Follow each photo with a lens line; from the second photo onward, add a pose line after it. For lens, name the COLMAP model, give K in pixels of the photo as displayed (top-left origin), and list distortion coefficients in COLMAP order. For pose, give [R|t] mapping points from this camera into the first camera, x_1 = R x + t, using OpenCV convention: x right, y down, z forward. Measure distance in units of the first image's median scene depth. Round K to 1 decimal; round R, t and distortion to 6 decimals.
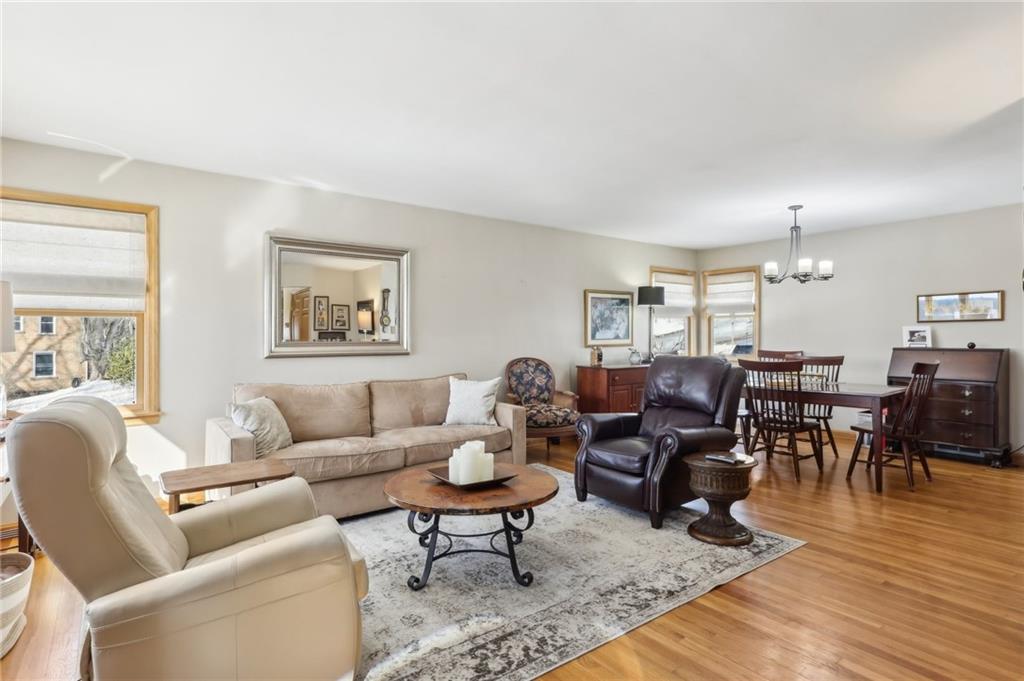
lens RADIAL K [[531.4, 0, 514.6], [0, 531.4, 339.8], [0, 0, 1]] dist [0.010012, 0.000624]
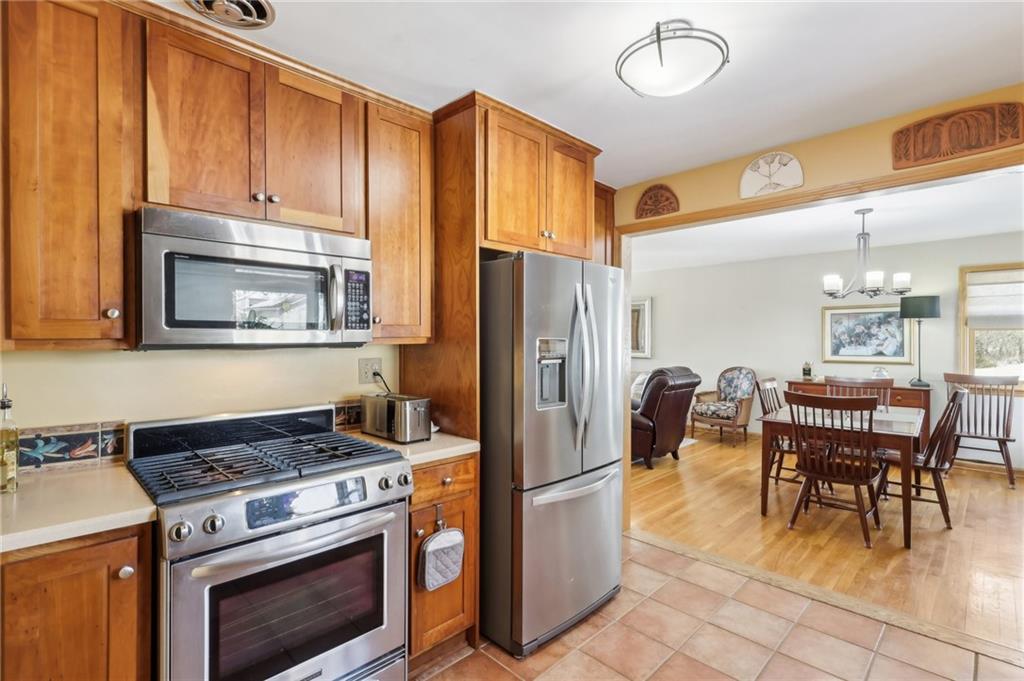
lens RADIAL K [[486.8, 0, 506.1], [0, 486.8, 341.2], [0, 0, 1]] dist [-0.004944, 0.000006]
pose [[0.116900, 0.008965, -0.993103, 1.006372], [-0.013269, 0.999884, 0.007464, -0.026623], [0.993055, 0.012305, 0.117006, 0.272436]]
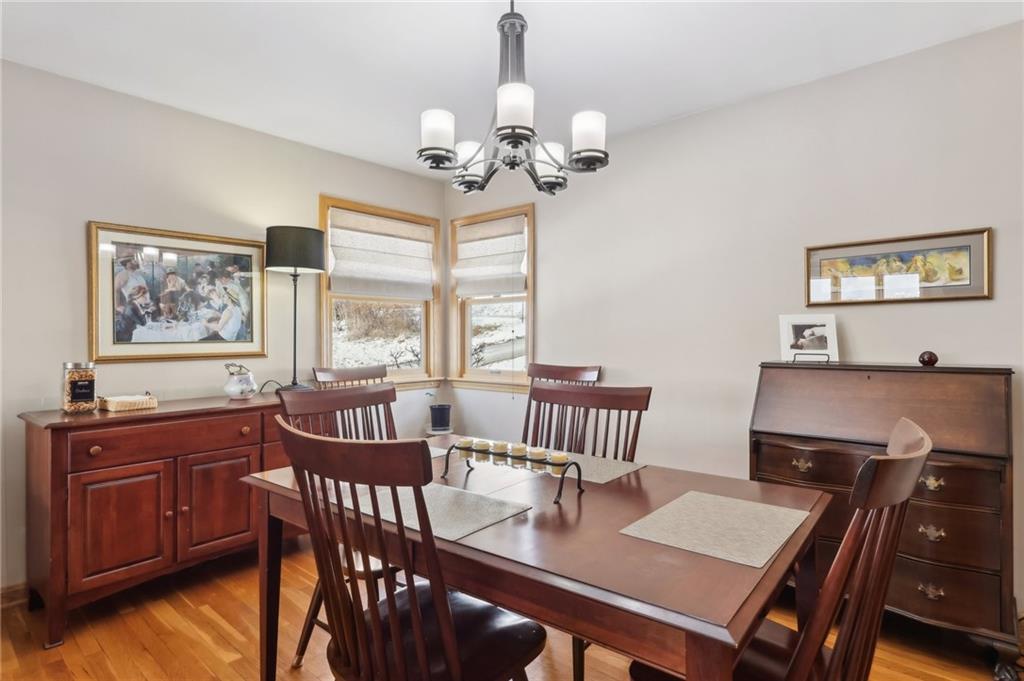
lens RADIAL K [[553.4, 0, 506.4], [0, 553.4, 335.9], [0, 0, 1]] dist [-0.002569, 0.000435]
pose [[0.981819, 0.002101, 0.189808, 0.367026], [0.000052, 0.999936, -0.011338, -0.001922], [-0.189820, 0.011142, 0.981756, 0.522695]]
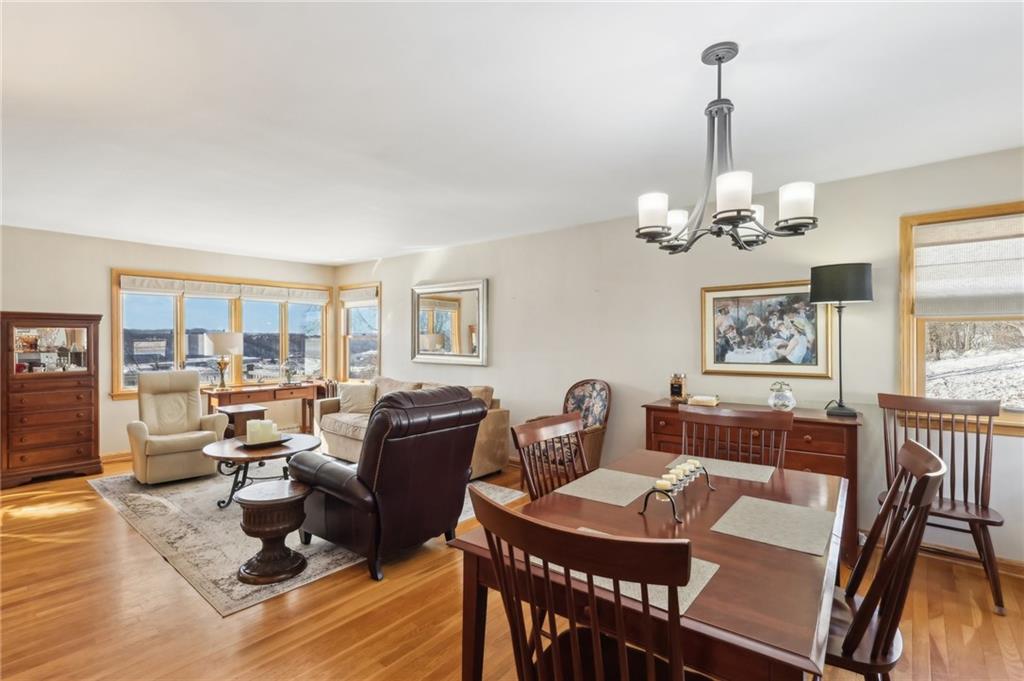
lens RADIAL K [[486.8, 0, 508.4], [0, 486.8, 341.9], [0, 0, 1]] dist [-0.004944, 0.000006]
pose [[0.213819, 0.008468, -0.976837, 0.682933], [-0.009176, 0.999936, 0.006660, -0.028353], [0.976830, 0.007540, 0.213883, 0.628352]]
